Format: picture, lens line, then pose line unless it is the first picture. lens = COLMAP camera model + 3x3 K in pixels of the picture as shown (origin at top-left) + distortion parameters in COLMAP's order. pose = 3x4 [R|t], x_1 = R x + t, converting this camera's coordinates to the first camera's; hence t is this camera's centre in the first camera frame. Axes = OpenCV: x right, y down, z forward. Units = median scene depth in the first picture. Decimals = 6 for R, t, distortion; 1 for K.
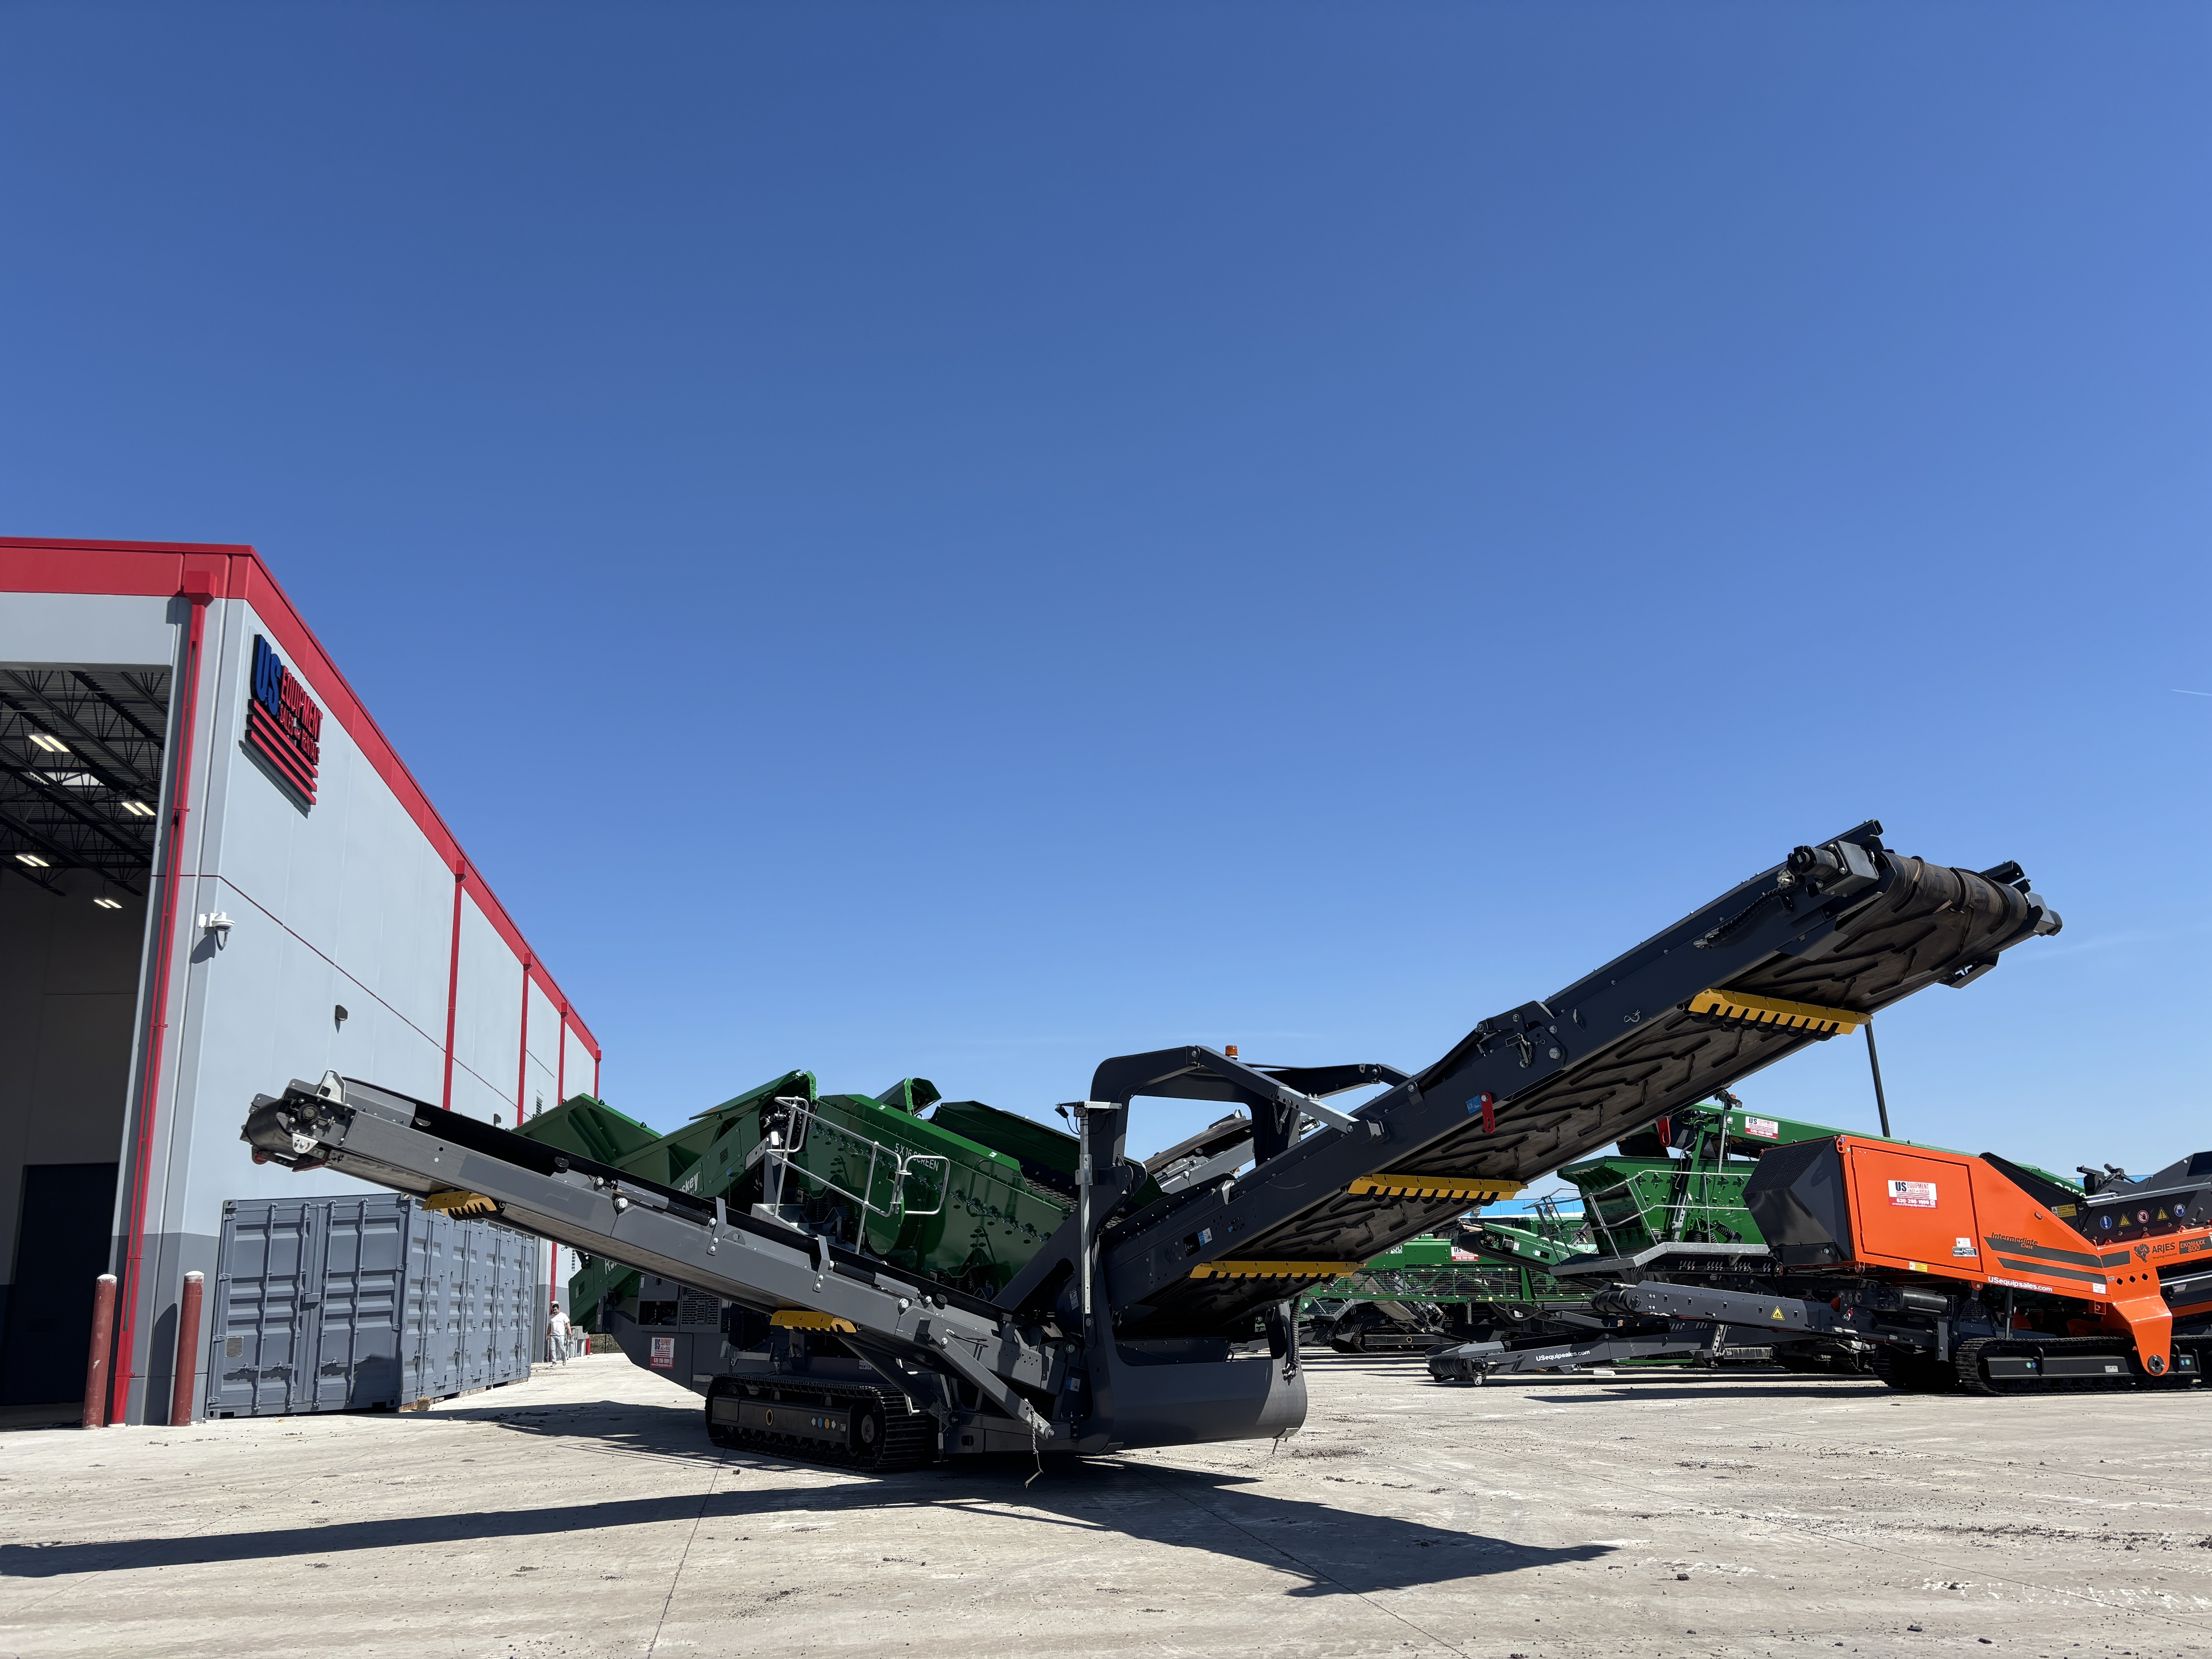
lens RADIAL K [[1661.9, 0, 1106.0], [0, 1661.9, 829.5], [0, 0, 1]] dist [0.012996, -0.002150]
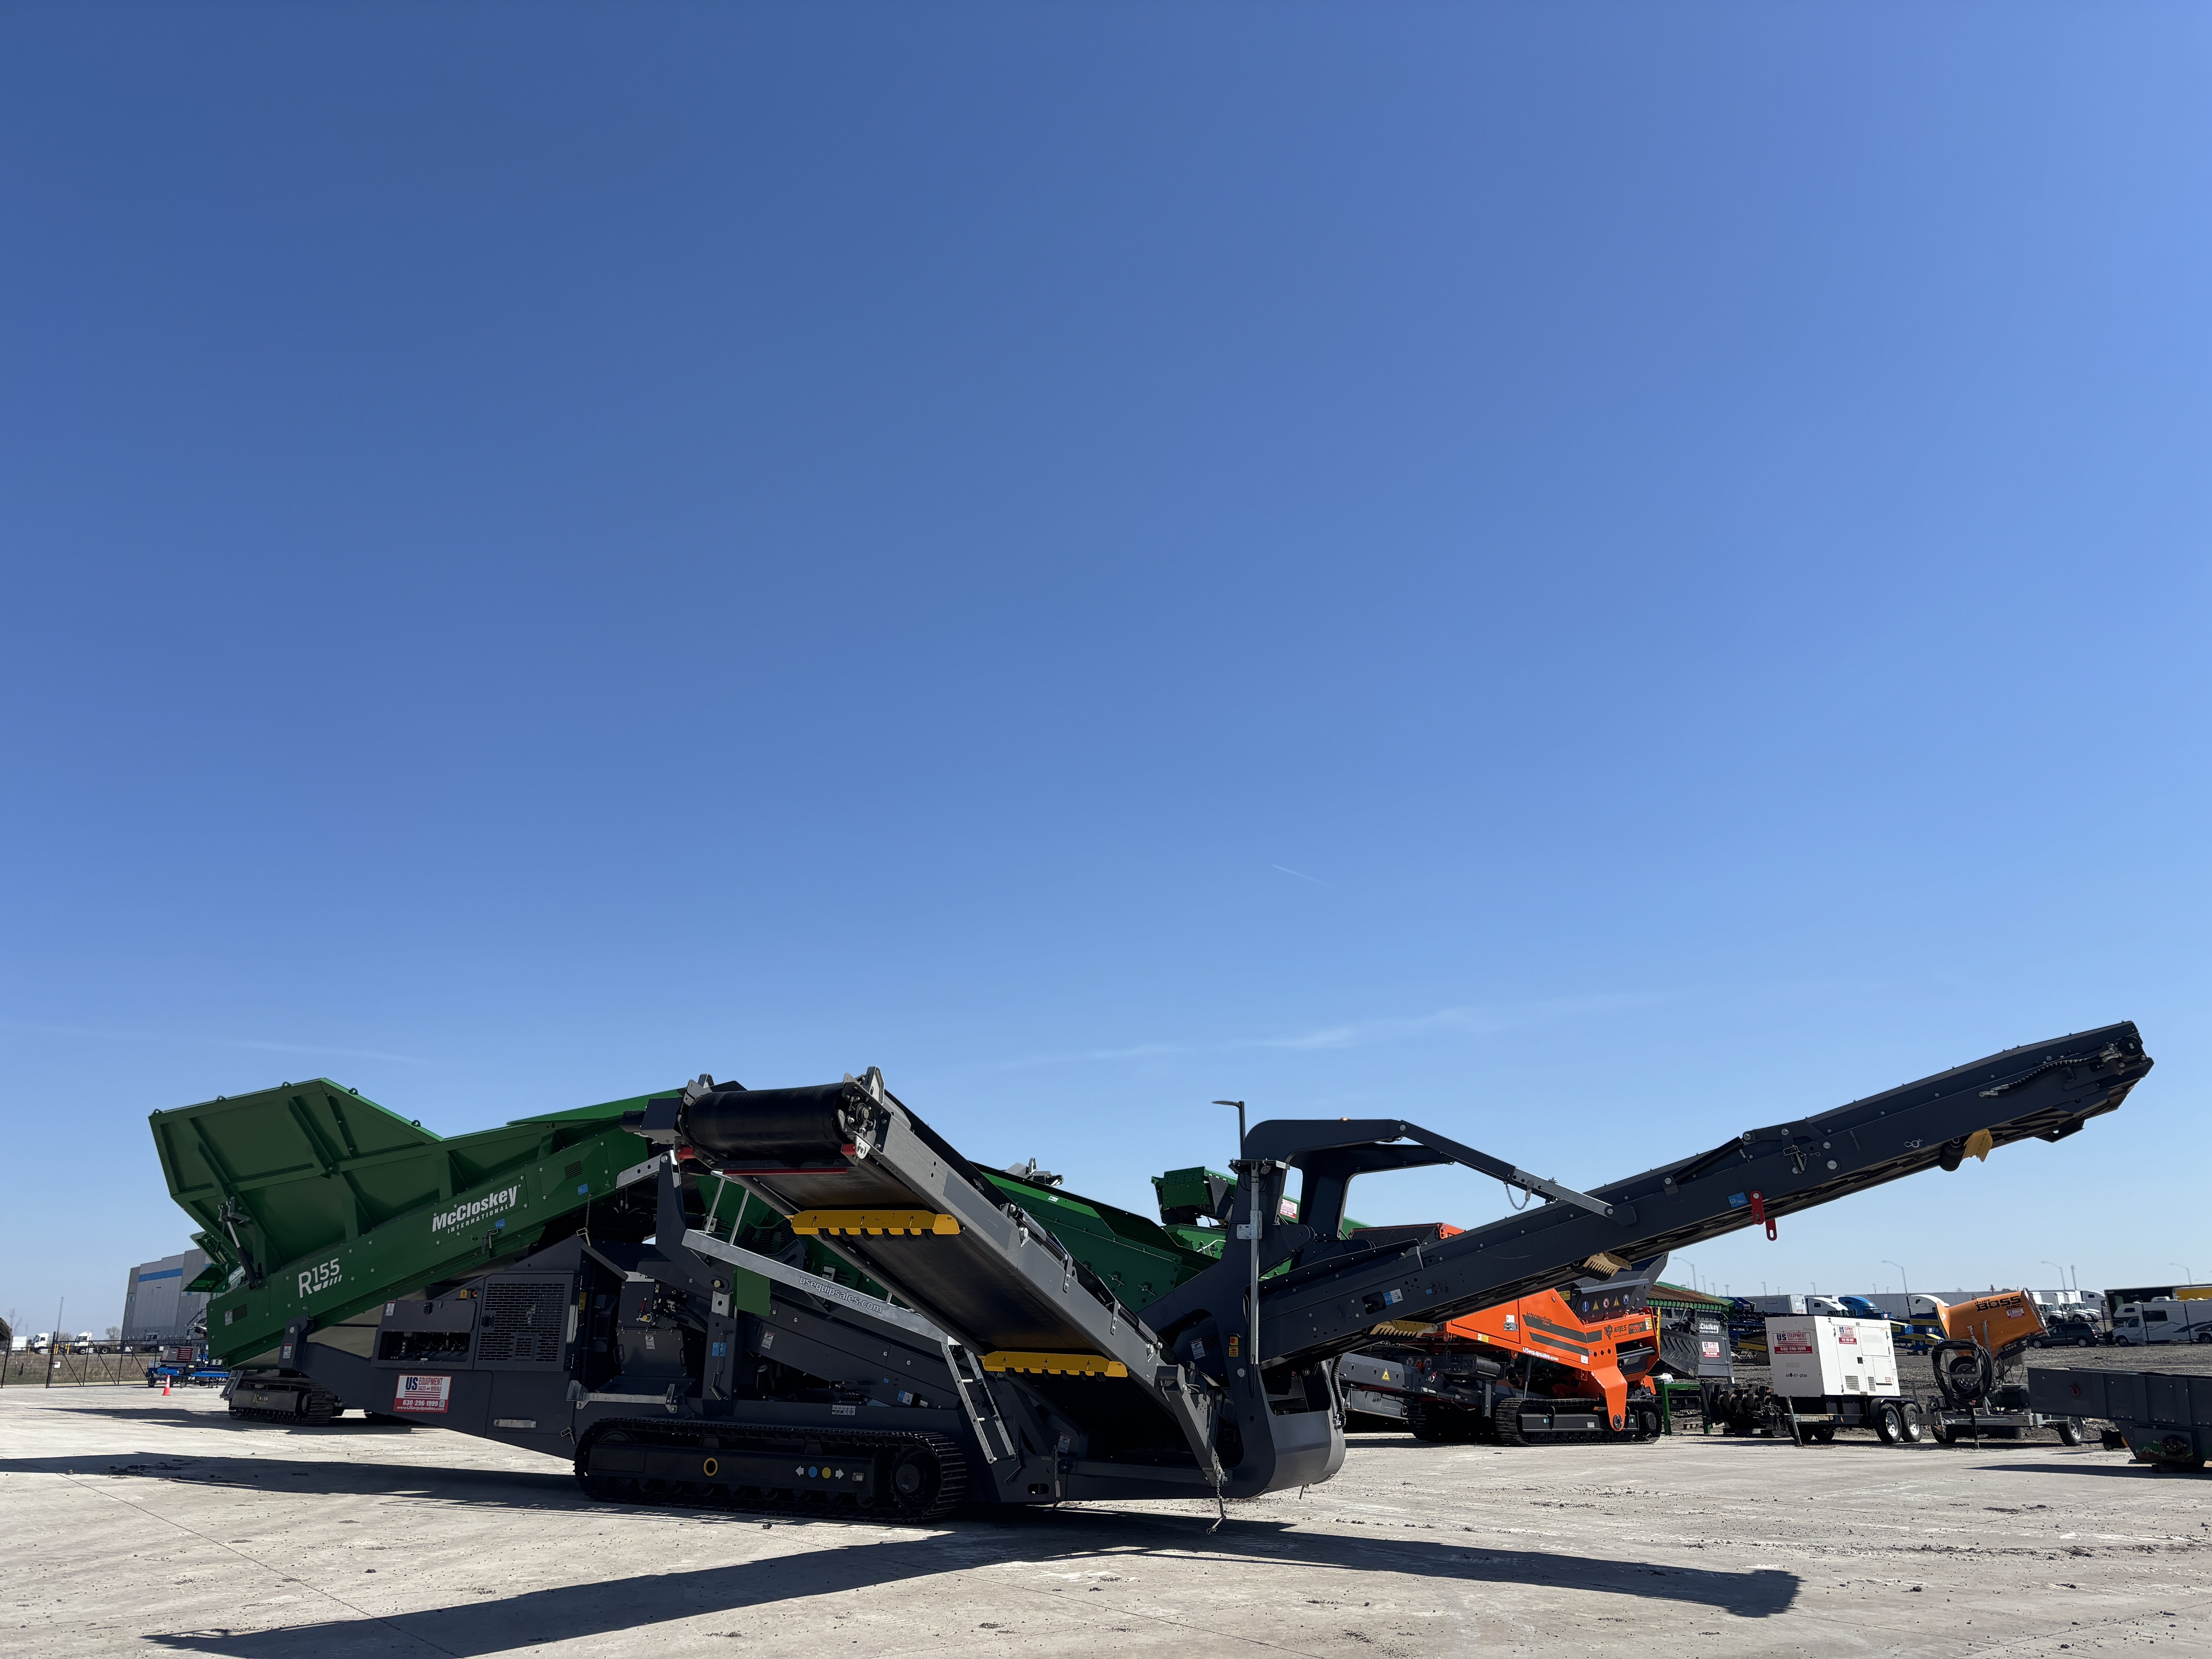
lens RADIAL K [[1661.9, 0, 1106.0], [0, 1661.9, 829.5], [0, 0, 1]] dist [0.012996, -0.002150]
pose [[0.868794, 0.174944, 0.463241, -0.369377], [-0.162293, 0.984438, -0.067401, 0.026570], [-0.467823, -0.016623, 0.883666, 0.072962]]
